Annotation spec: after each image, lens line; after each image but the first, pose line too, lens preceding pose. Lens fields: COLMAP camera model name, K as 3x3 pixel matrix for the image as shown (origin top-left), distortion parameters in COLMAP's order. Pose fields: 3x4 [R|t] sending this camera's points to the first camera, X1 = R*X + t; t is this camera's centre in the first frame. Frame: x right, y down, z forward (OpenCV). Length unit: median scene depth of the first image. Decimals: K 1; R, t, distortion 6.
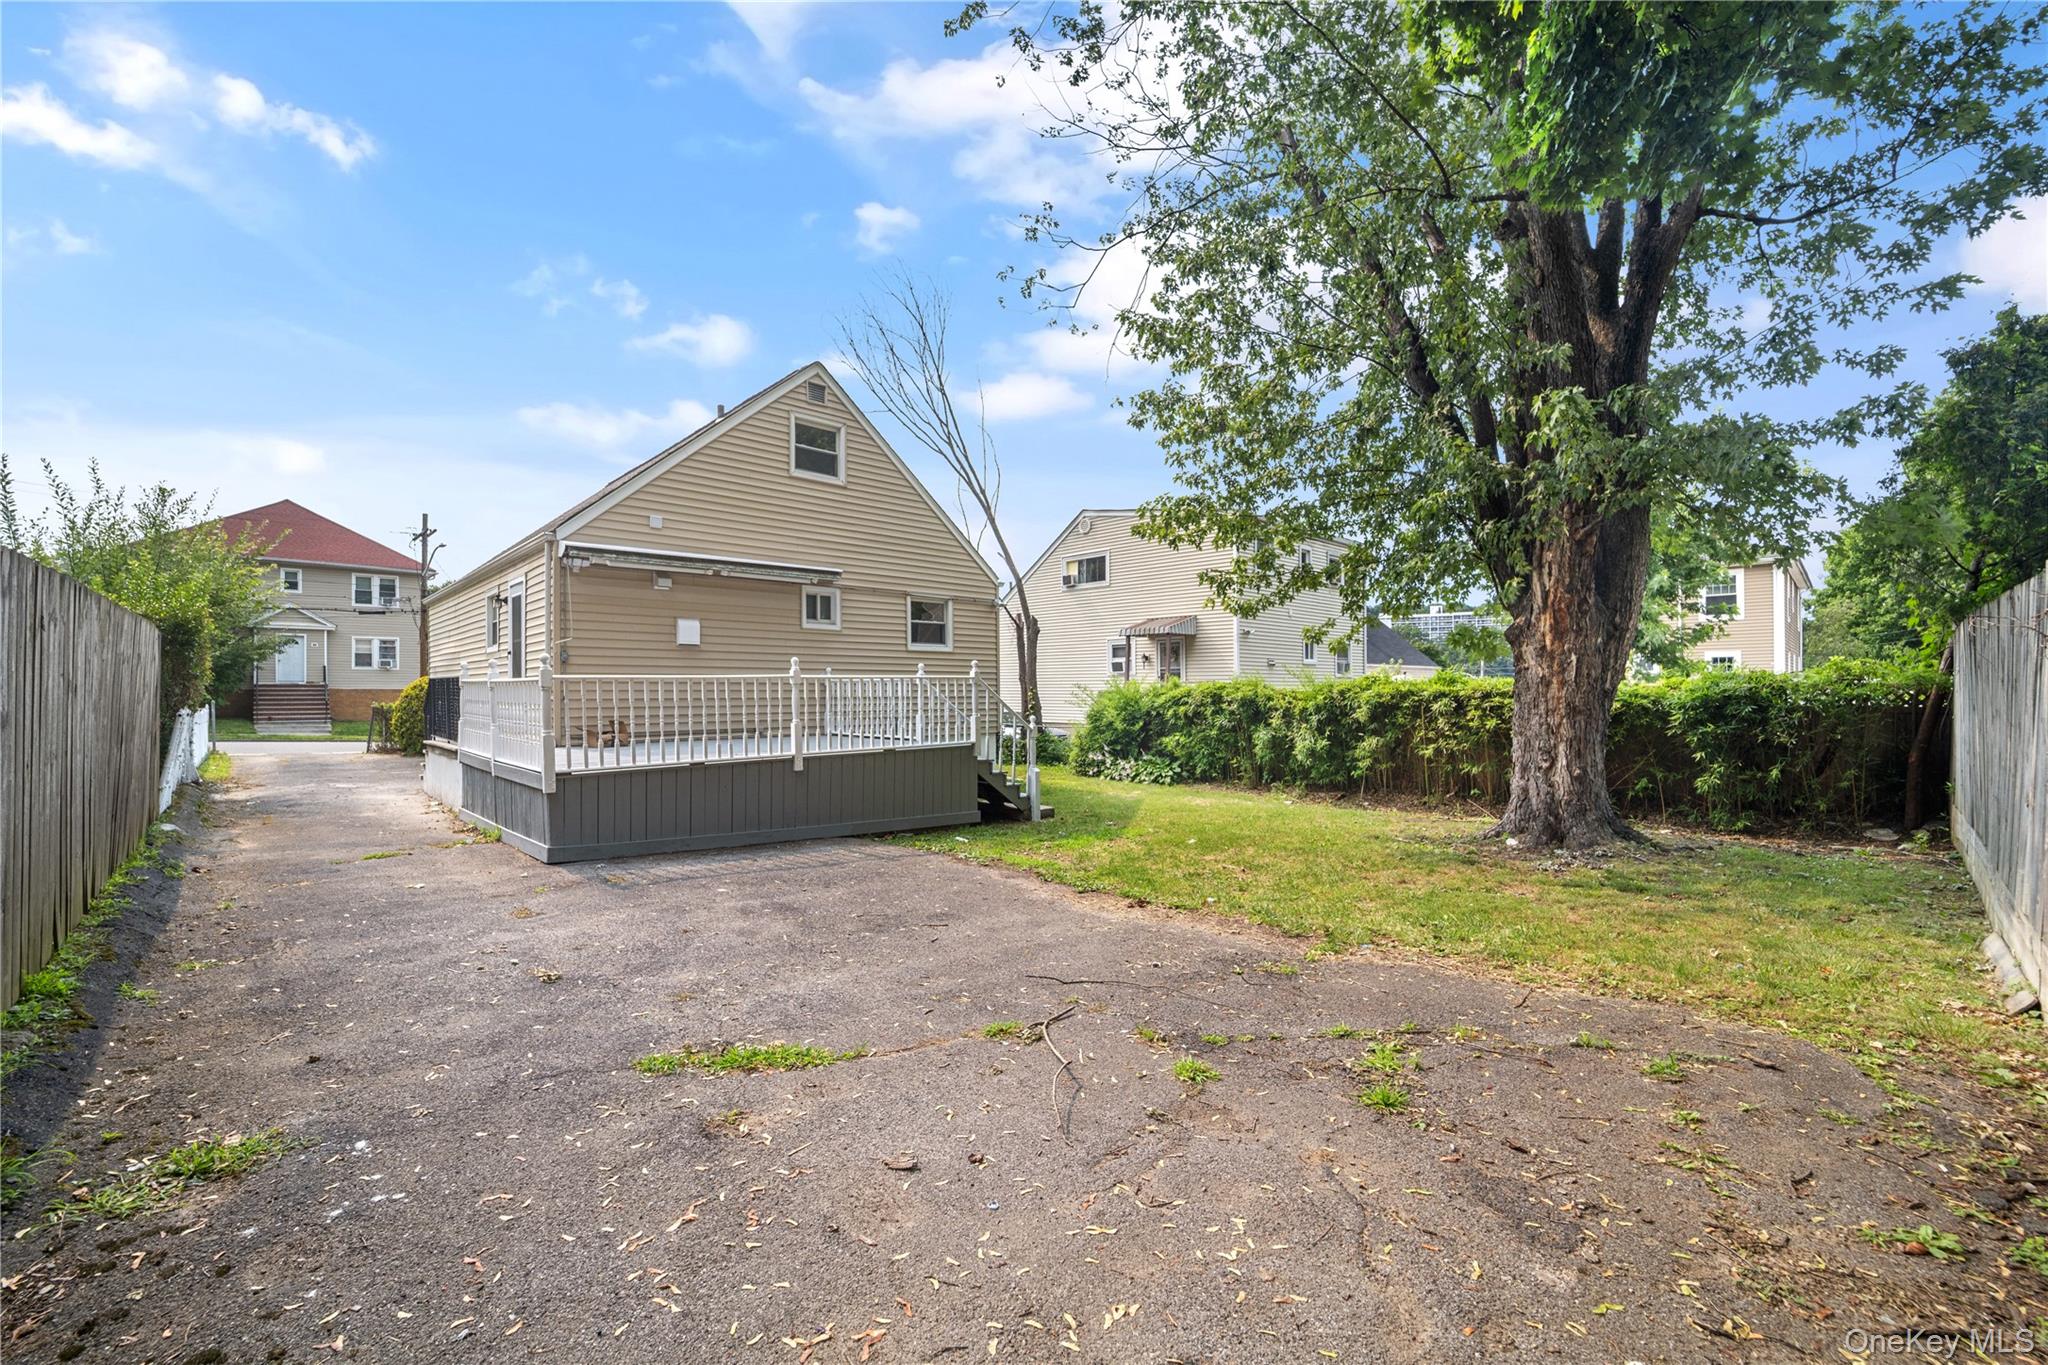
lens RADIAL K [[832.4, 0, 1024.0], [0, 832.4, 682.5], [0, 0, 1]] dist [0.000098, 0.000027]
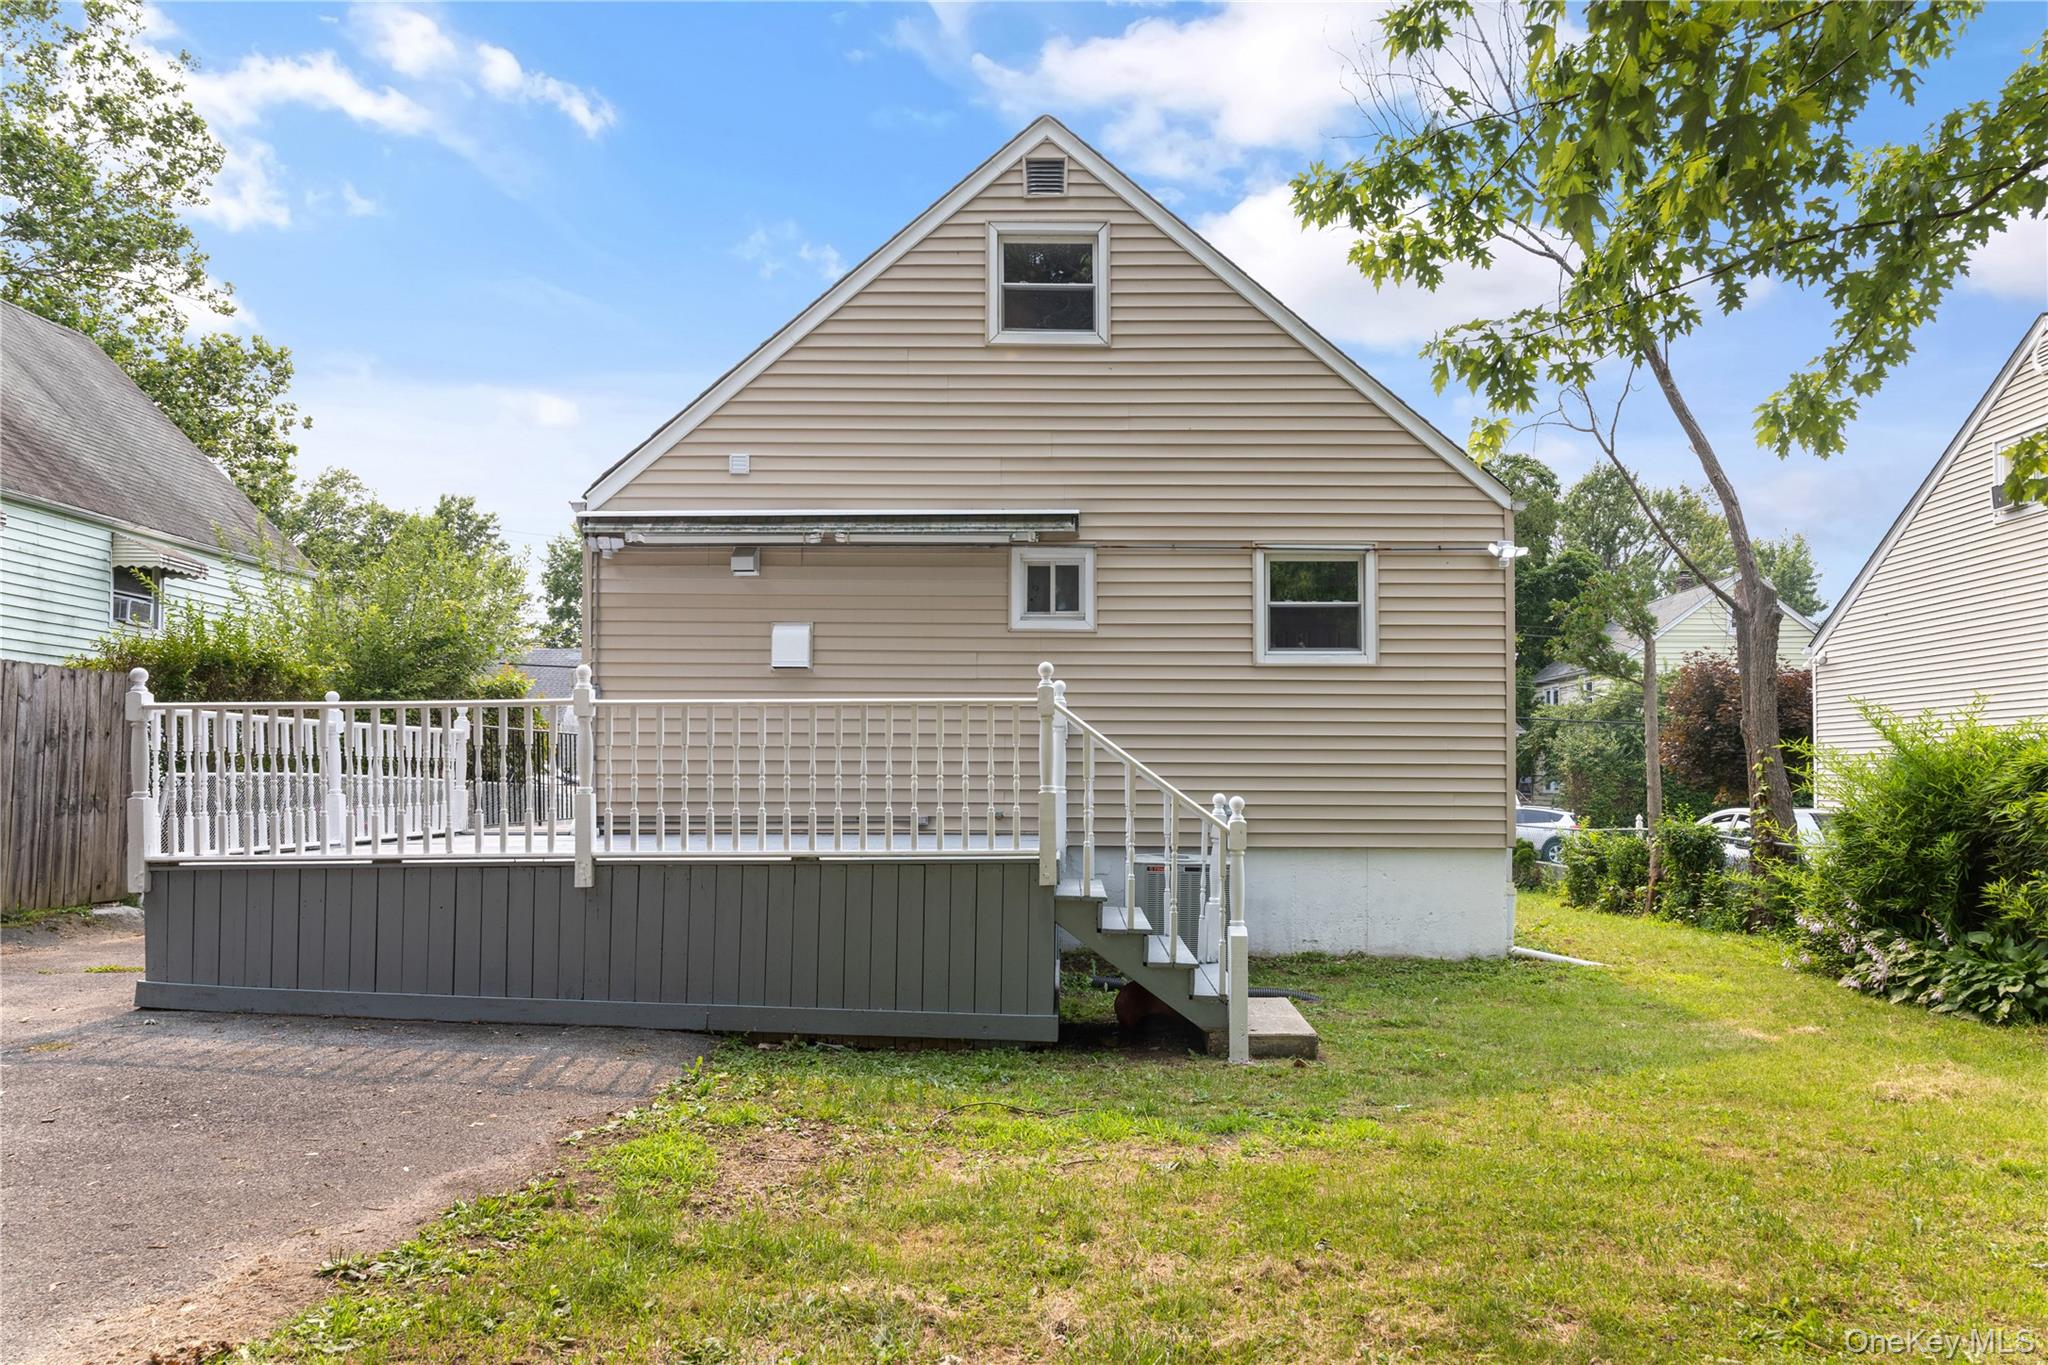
lens RADIAL K [[1324.4, 0, 1026.6], [0, 1324.4, 766.8], [0, 0, 1]] dist [0.001936, 0.000207]
pose [[0.727068, -0.000683, -0.686566, 0.312603], [0.001278, 0.999999, 0.000359, 0.021058], [0.686565, -0.001139, 0.727068, 0.391541]]
